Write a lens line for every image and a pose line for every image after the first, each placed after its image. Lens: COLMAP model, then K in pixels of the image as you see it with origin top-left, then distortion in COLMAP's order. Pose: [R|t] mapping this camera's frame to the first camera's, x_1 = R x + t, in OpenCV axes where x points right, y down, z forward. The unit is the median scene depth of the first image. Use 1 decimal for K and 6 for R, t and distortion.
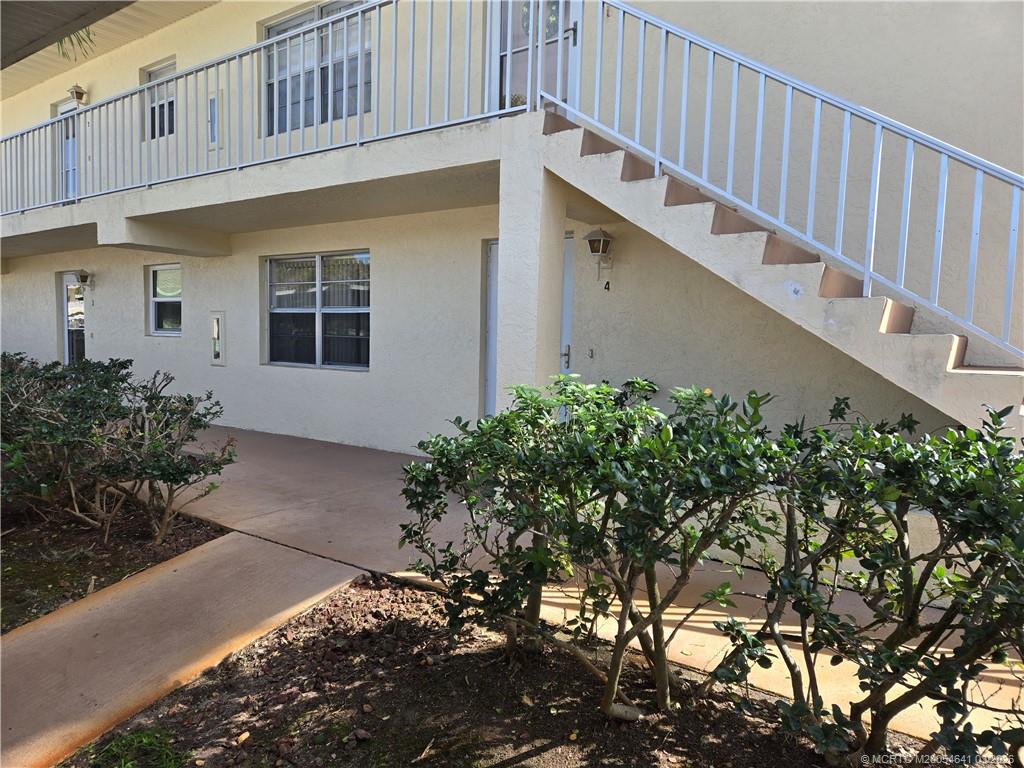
lens RADIAL K [[662.8, 0, 511.1], [0, 662.8, 376.5], [0, 0, 1]] dist [0.074355, -0.067601]
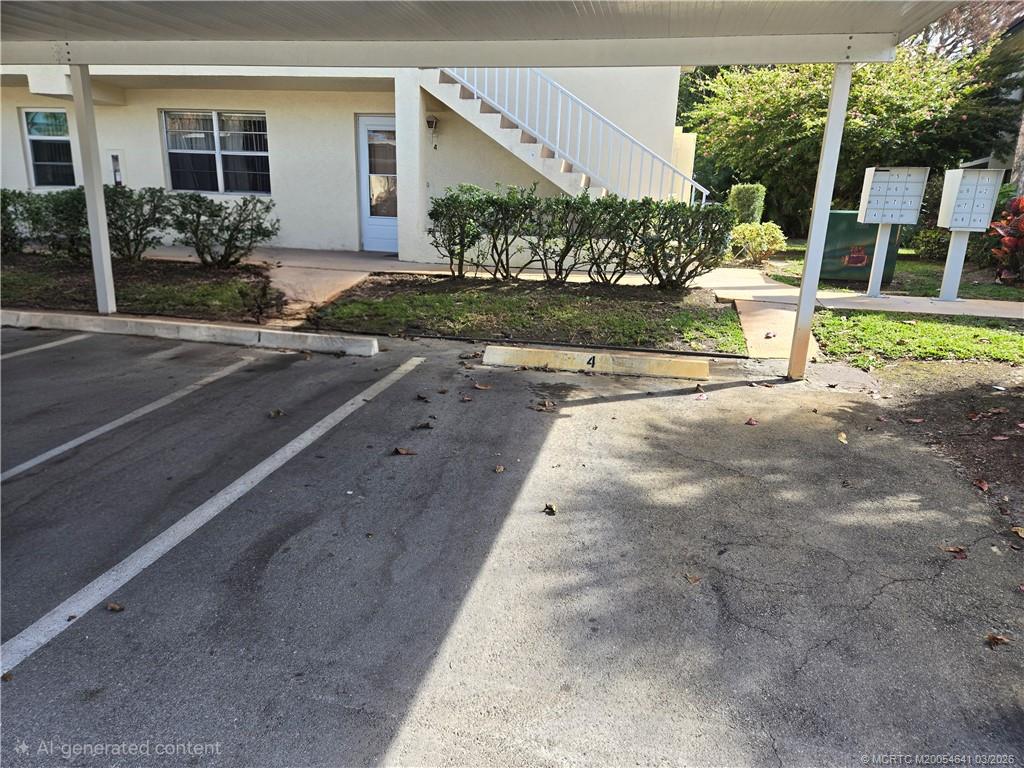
lens RADIAL K [[662.8, 0, 511.1], [0, 662.8, 376.5], [0, 0, 1]] dist [0.074355, -0.067601]
pose [[0.904107, -0.096912, 0.416172, -0.532064], [0.010901, 0.978856, 0.204261, 0.120614], [-0.427168, -0.180137, 0.886047, -0.924990]]
